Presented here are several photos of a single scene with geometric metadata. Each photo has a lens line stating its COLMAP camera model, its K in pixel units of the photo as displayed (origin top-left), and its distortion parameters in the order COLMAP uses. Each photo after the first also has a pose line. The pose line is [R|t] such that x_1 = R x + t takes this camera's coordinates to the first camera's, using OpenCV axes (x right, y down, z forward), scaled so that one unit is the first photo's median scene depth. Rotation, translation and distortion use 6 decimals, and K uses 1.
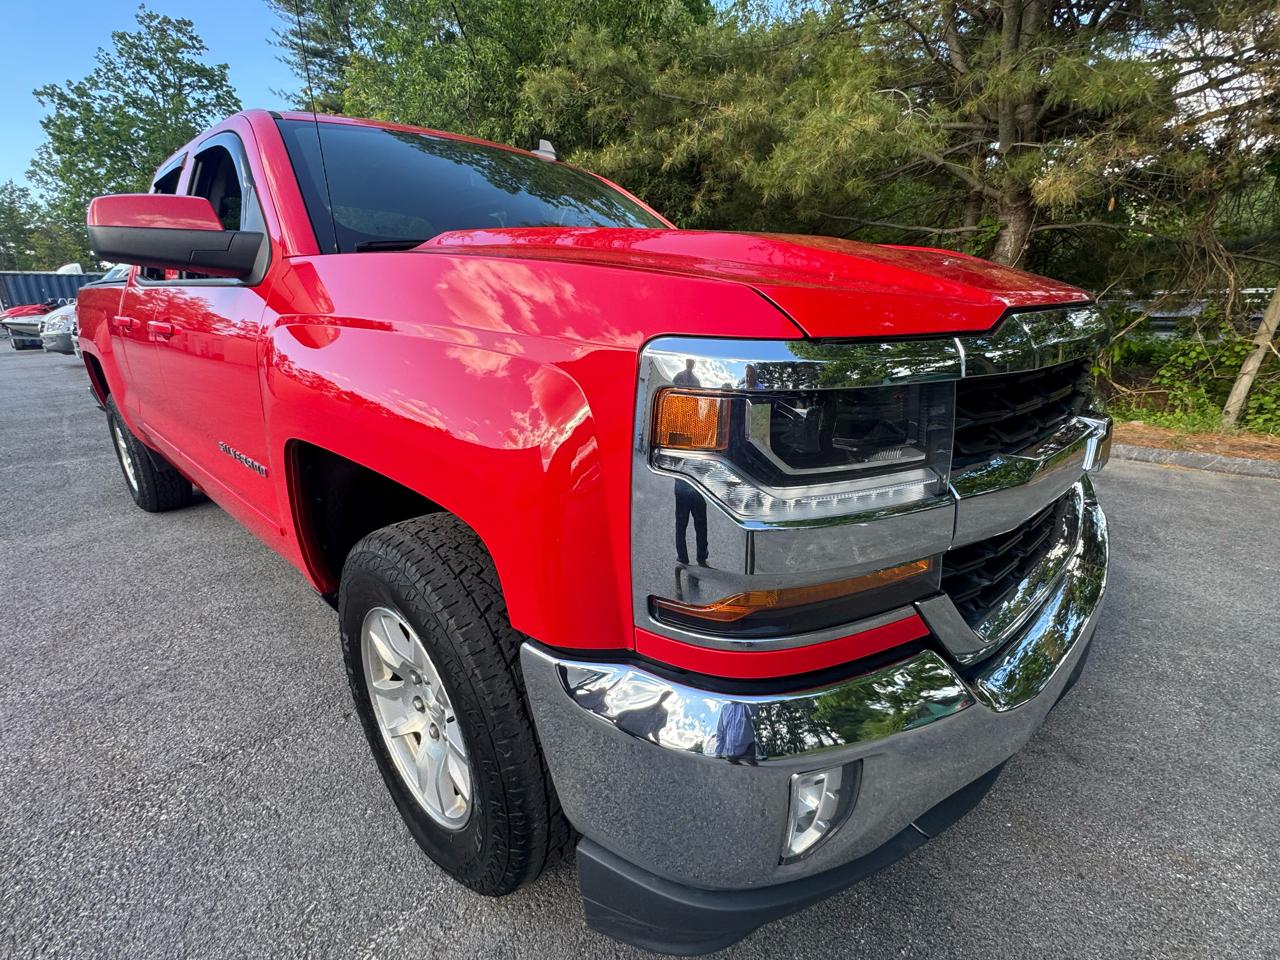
lens RADIAL K [[570.5, 0, 638.0], [0, 570.5, 482.0], [0, 0, 1]] dist [-0.001341, -0.000907]
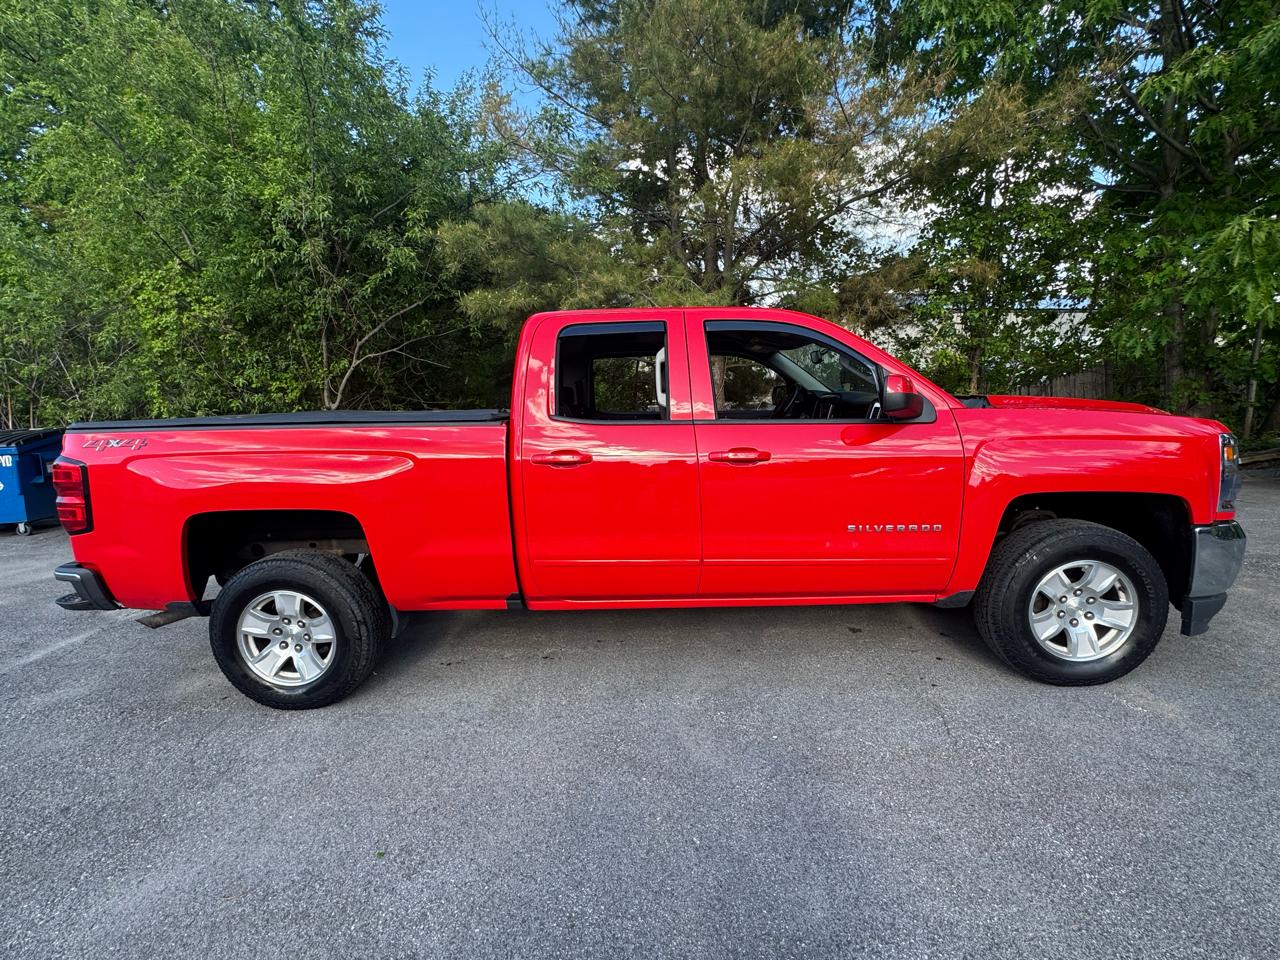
lens RADIAL K [[570.5, 0, 638.0], [0, 570.5, 482.0], [0, 0, 1]] dist [-0.001341, -0.000907]
pose [[0.759953, -0.102684, 0.641816, -0.666903], [0.217324, 0.970754, -0.102016, -0.047442], [-0.612570, 0.217009, 0.760043, 0.061139]]
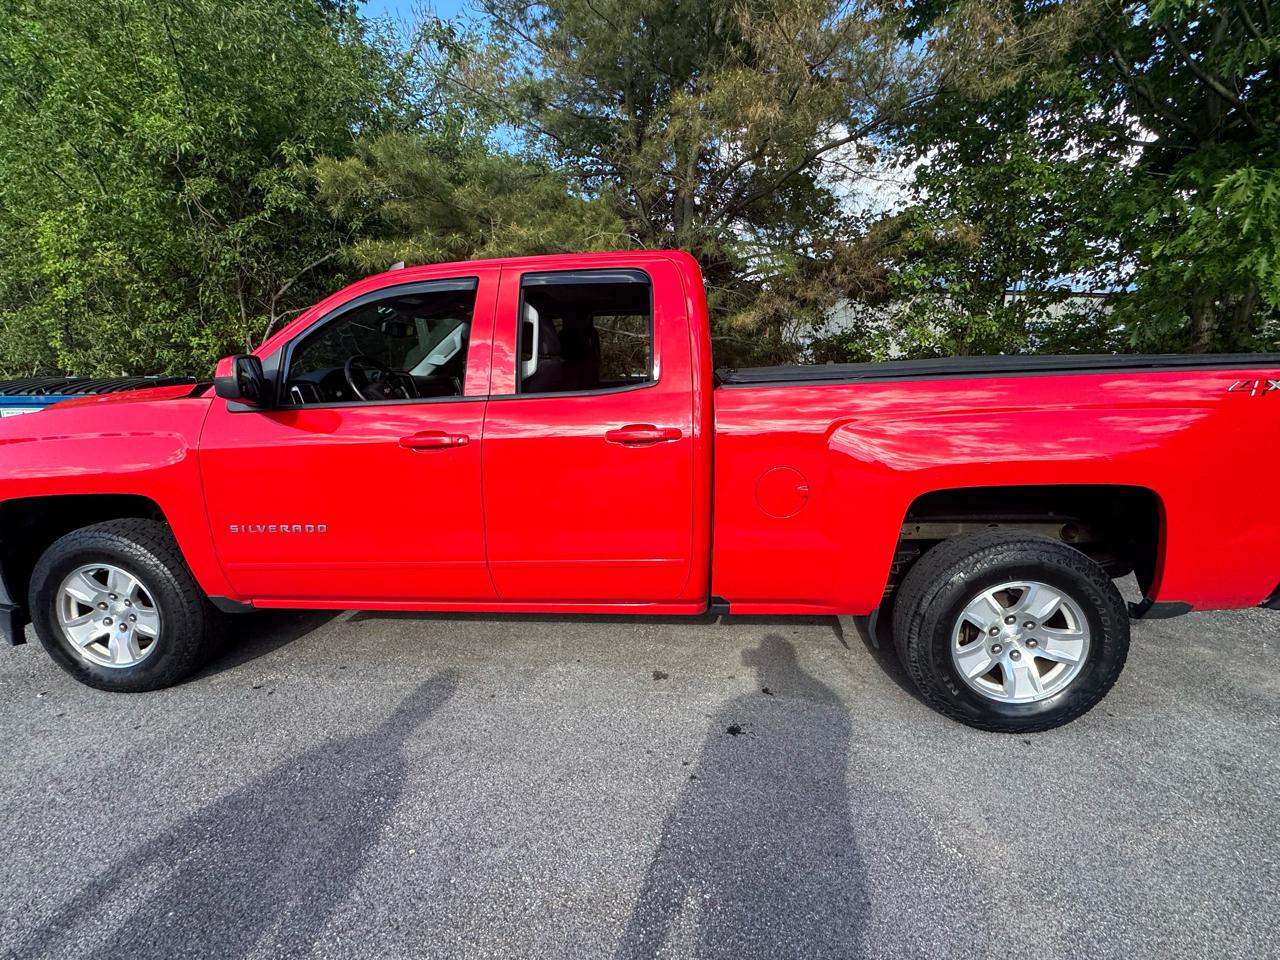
lens RADIAL K [[570.2, 0, 634.9], [0, 570.2, 479.8], [0, 0, 1]] dist [-0.001476, -0.000515]
pose [[0.796117, -0.091689, 0.598157, -0.394955], [0.166452, 0.983506, -0.070781, -0.035312], [-0.581801, 0.155914, 0.798247, 0.023990]]
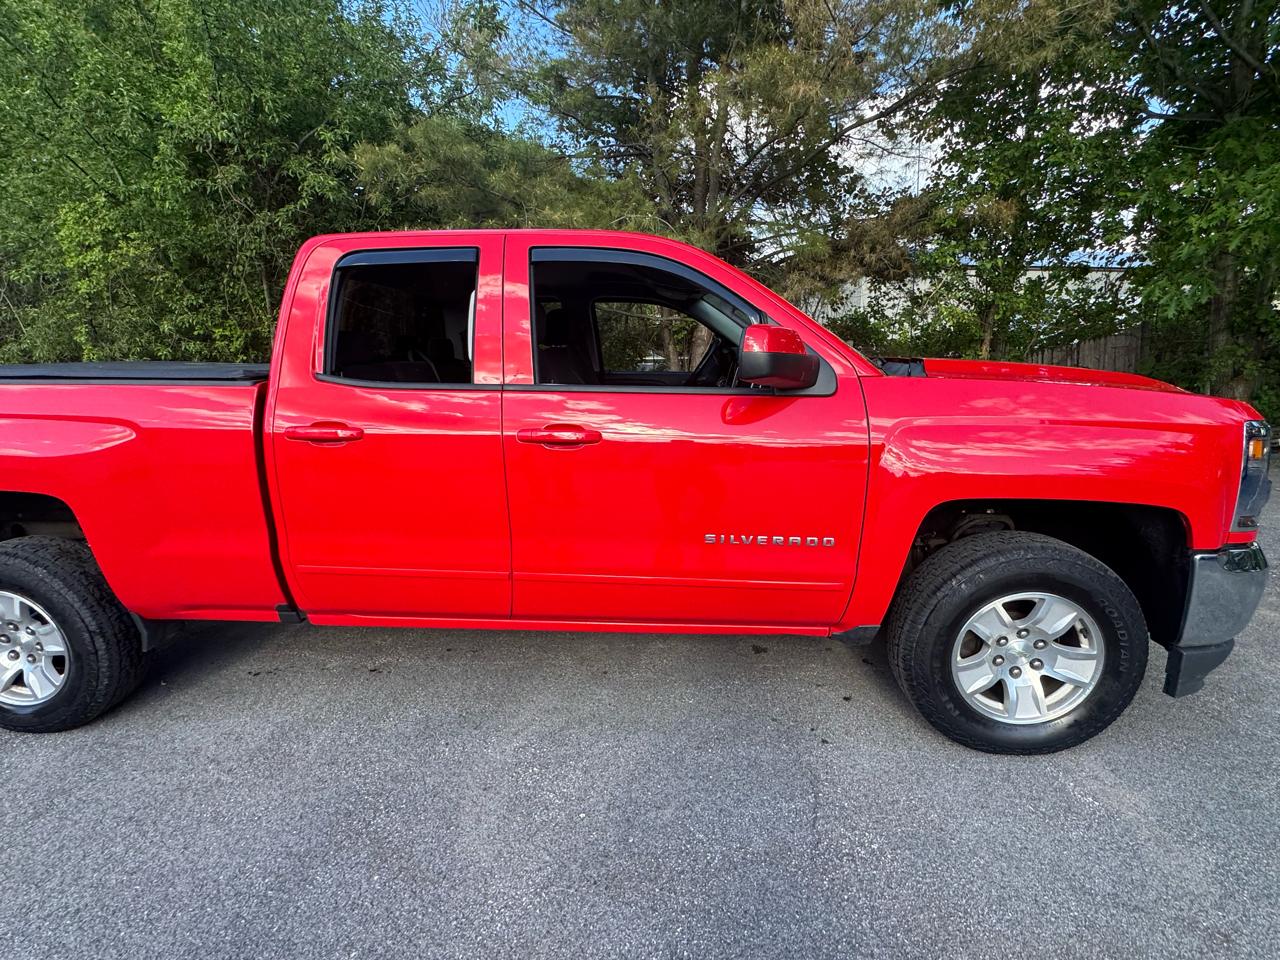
lens RADIAL K [[570.5, 0, 638.0], [0, 570.5, 482.0], [0, 0, 1]] dist [-0.001341, -0.000907]
pose [[0.786761, -0.127947, 0.603851, -0.473295], [0.188394, 0.981377, -0.037520, -0.048914], [-0.587805, 0.143281, 0.796213, 0.065038]]
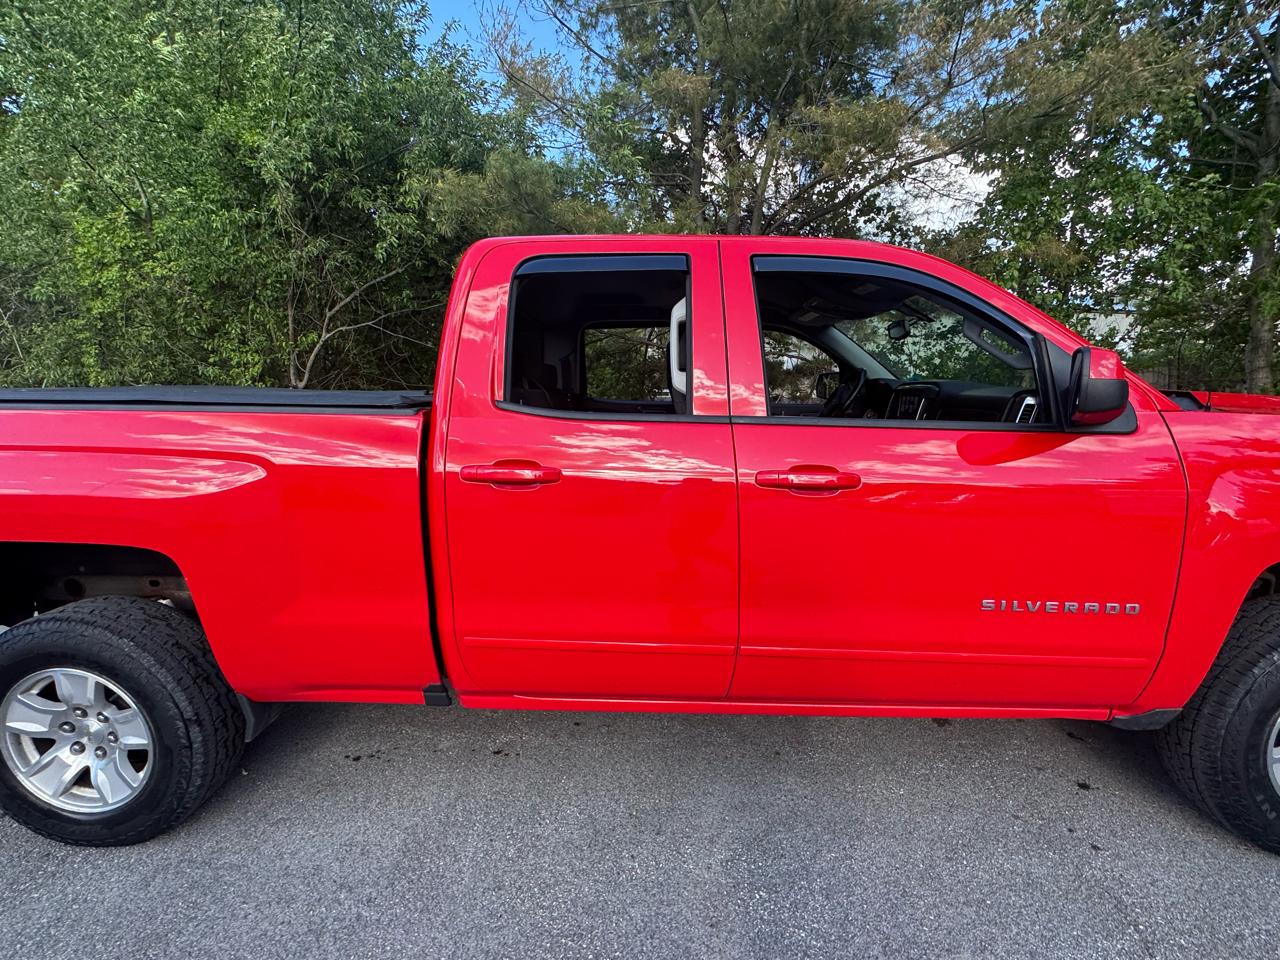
lens RADIAL K [[571.6, 0, 643.0], [0, 571.6, 488.7], [0, 0, 1]] dist [-0.001416, -0.000745]
pose [[0.766327, -0.095757, 0.635274, -0.540778], [0.186190, 0.979495, -0.076958, -0.086572], [-0.614879, 0.177256, 0.768443, 0.196728]]
